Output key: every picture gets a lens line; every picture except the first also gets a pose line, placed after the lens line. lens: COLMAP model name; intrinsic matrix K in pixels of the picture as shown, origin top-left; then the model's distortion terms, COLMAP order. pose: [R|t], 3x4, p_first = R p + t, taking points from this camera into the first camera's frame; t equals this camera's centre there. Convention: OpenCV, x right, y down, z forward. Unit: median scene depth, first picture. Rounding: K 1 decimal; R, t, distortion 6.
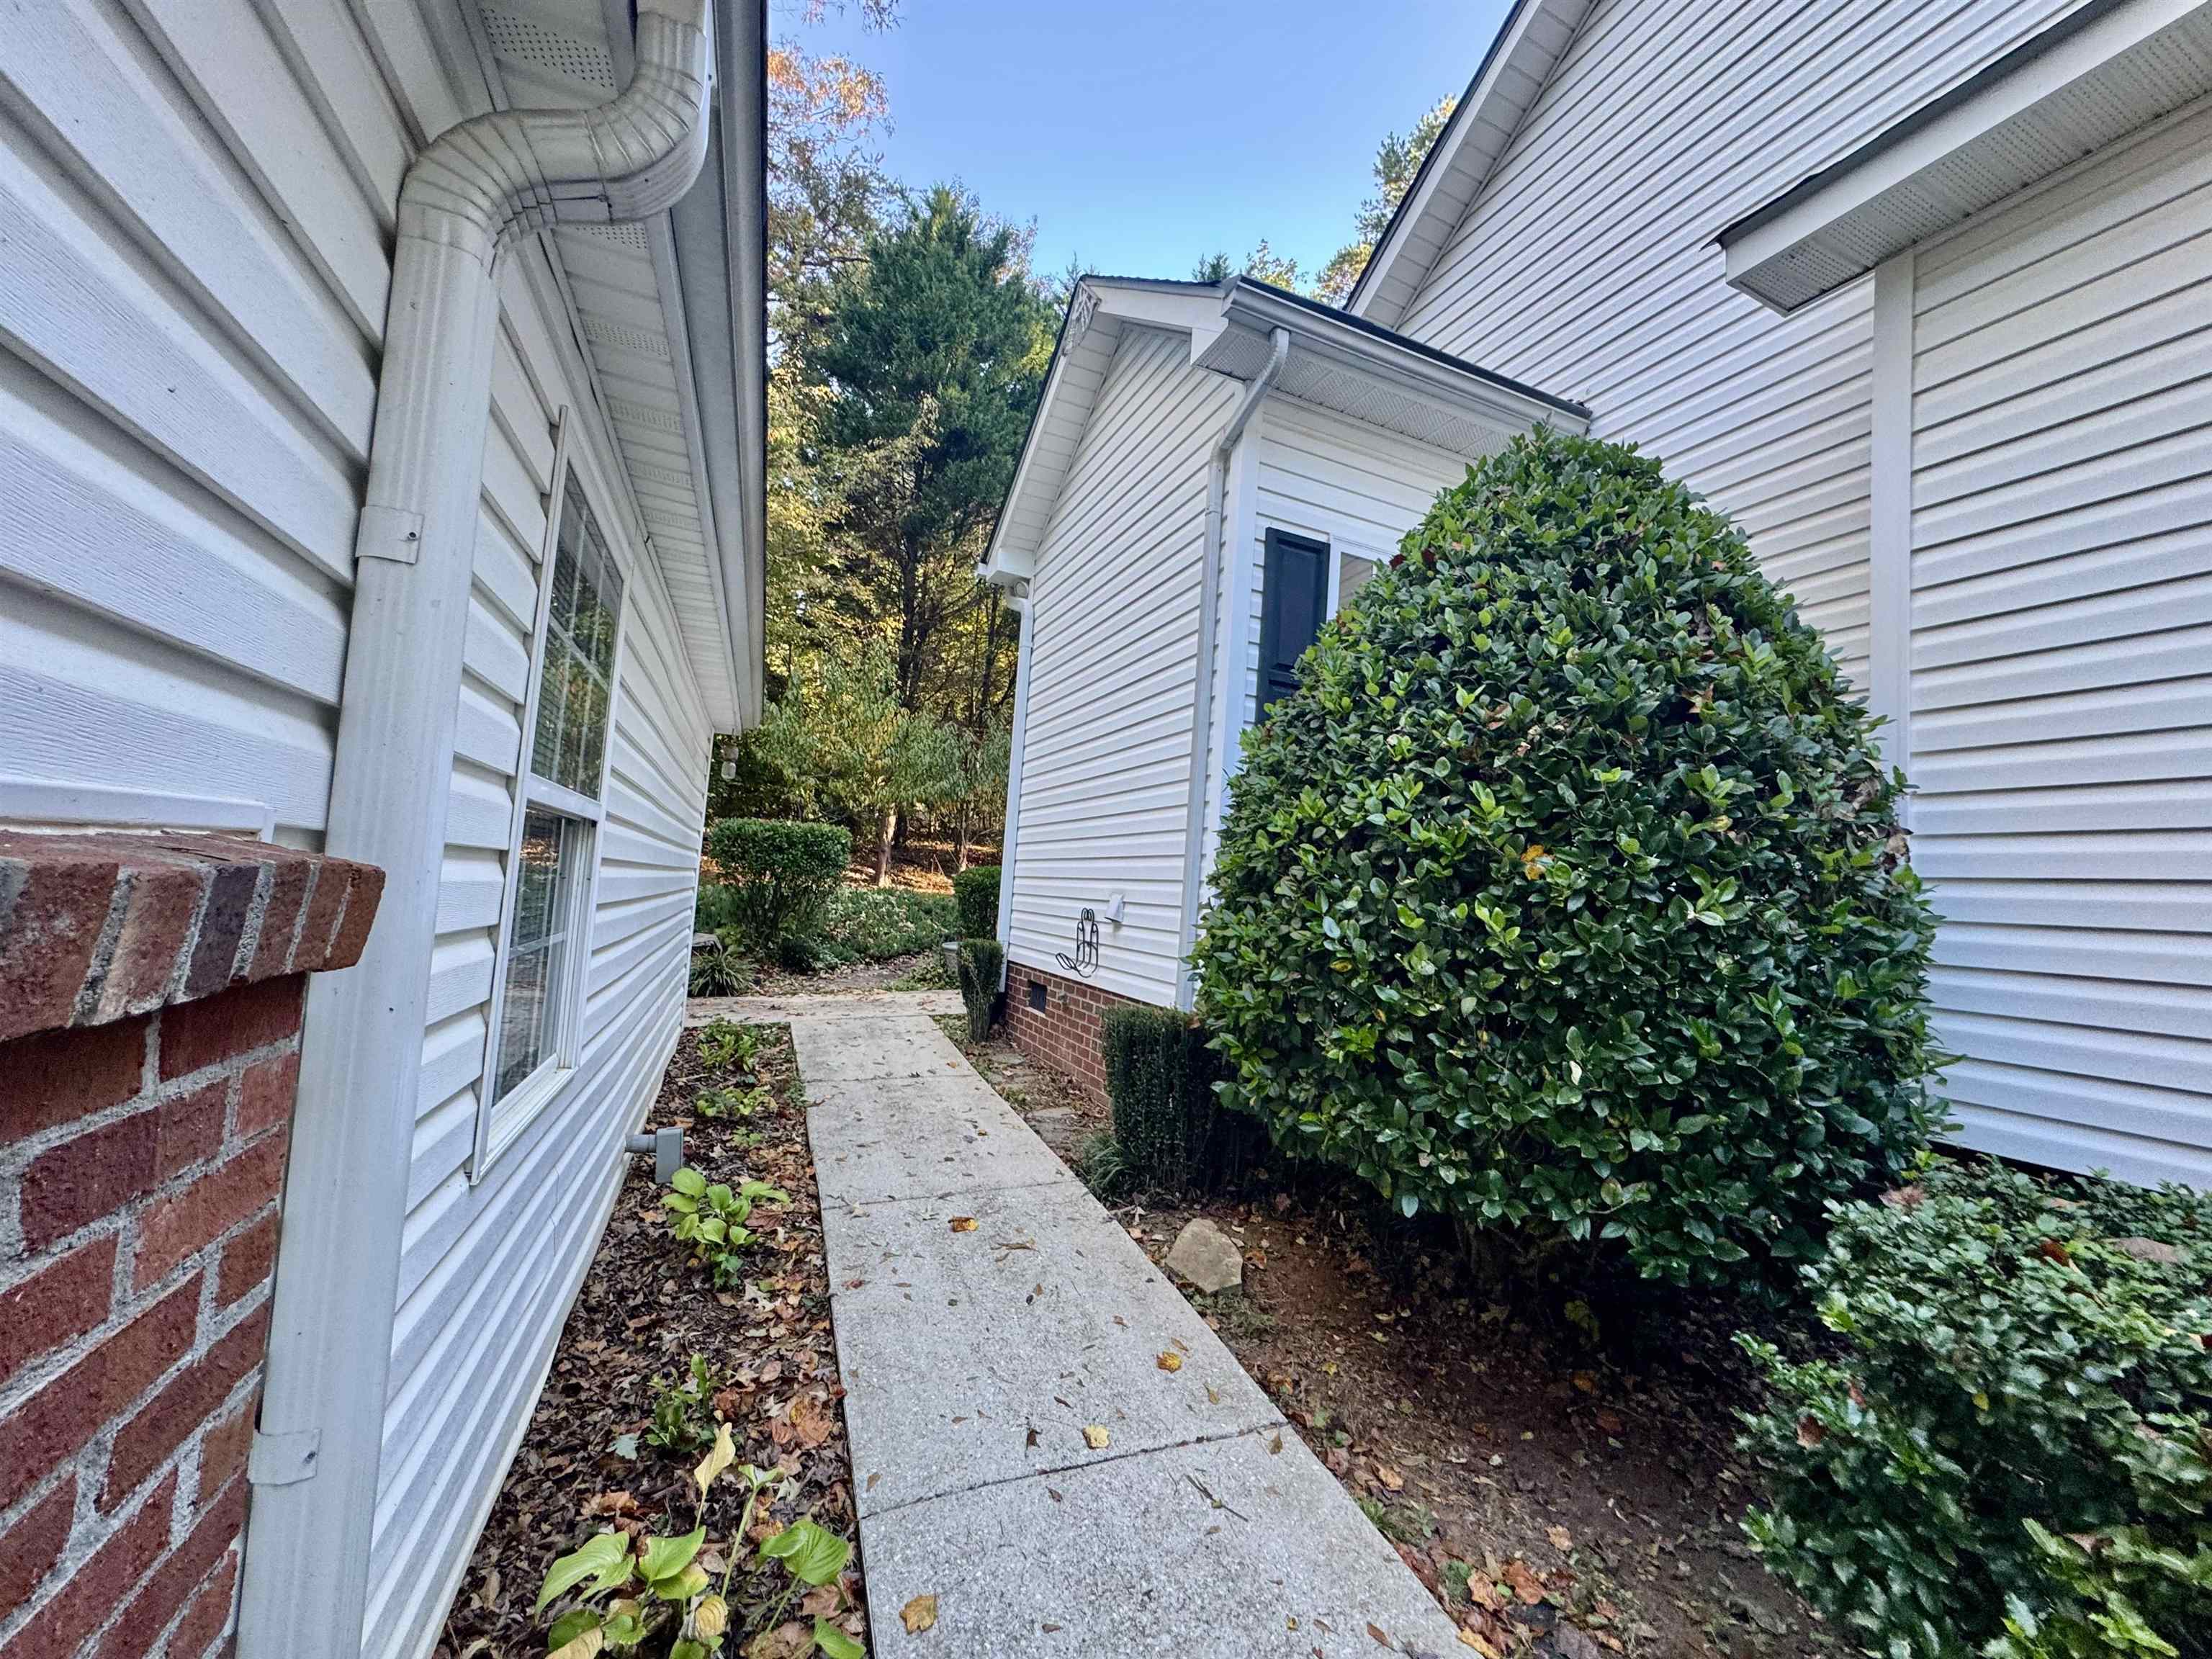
lens RADIAL K [[884.6, 0, 1102.4], [0, 884.6, 835.7], [0, 0, 1]] dist [0.000010, 0.000323]
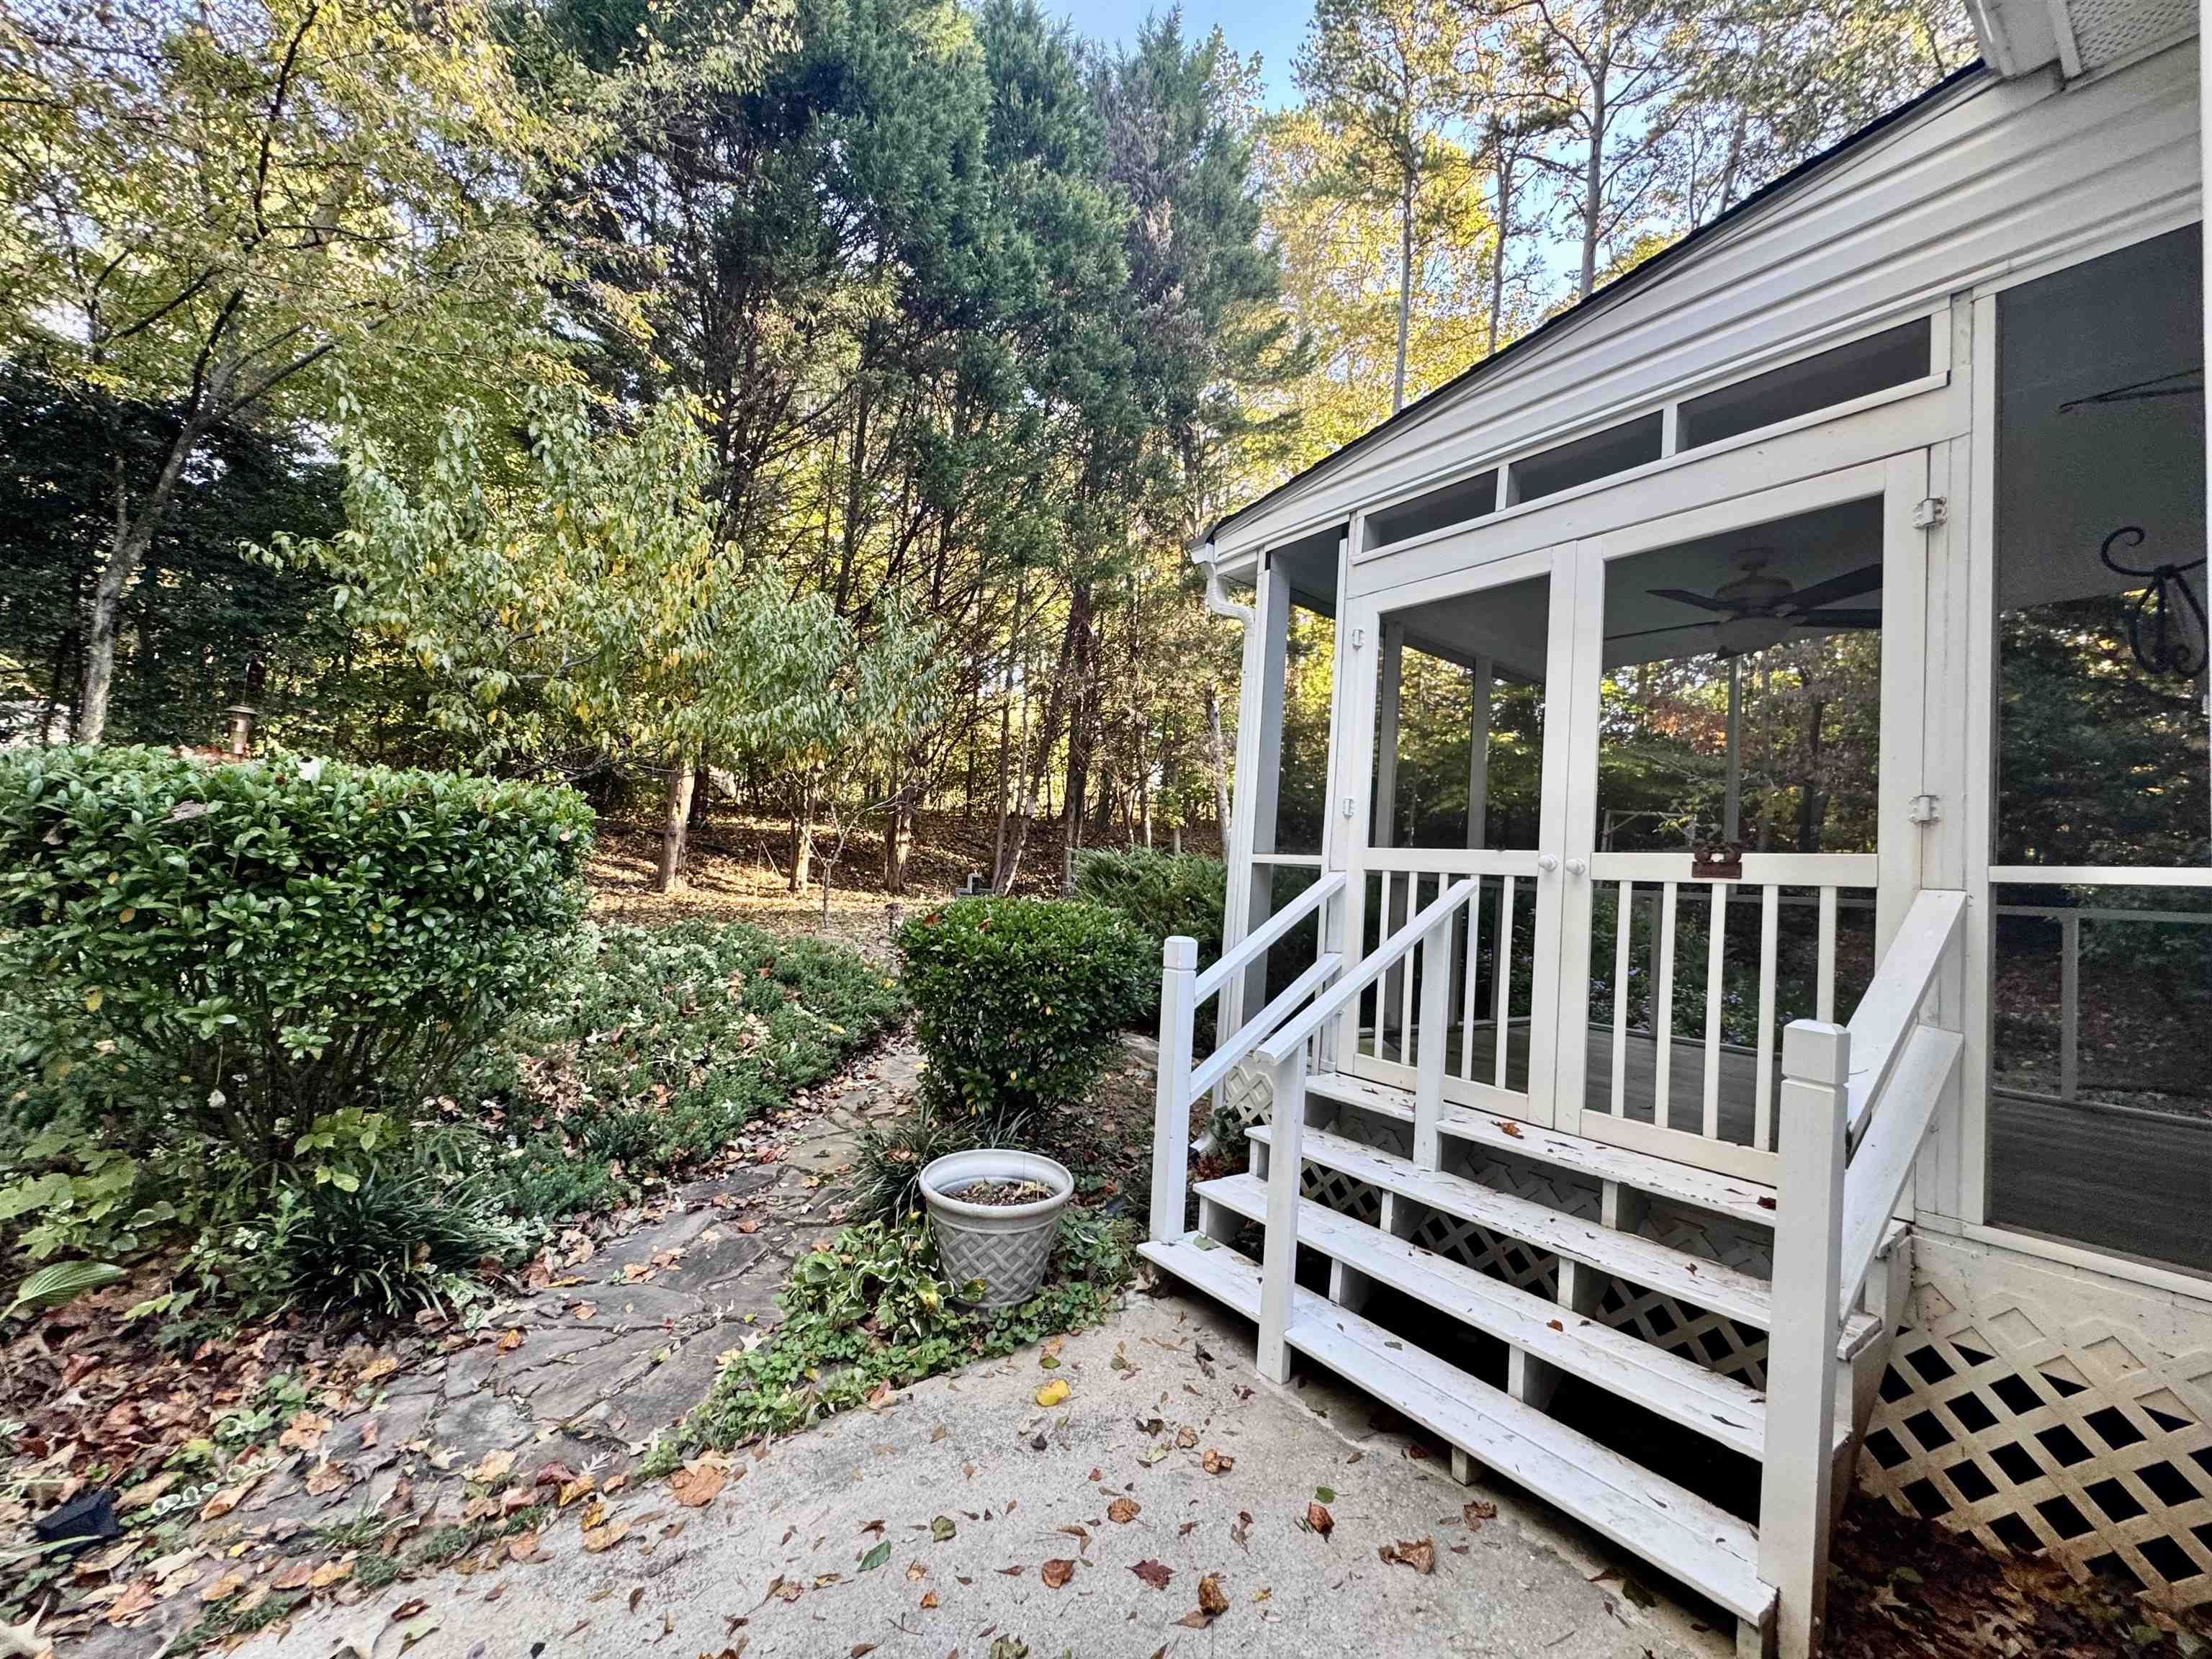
lens RADIAL K [[884.6, 0, 1106.6], [0, 884.6, 839.8], [0, 0, 1]] dist [0.000010, 0.000323]
pose [[0.975032, 0.006972, 0.221955, -0.139230], [-0.014076, 0.999438, 0.030438, -0.003539], [-0.221618, -0.032803, 0.974582, 0.516705]]
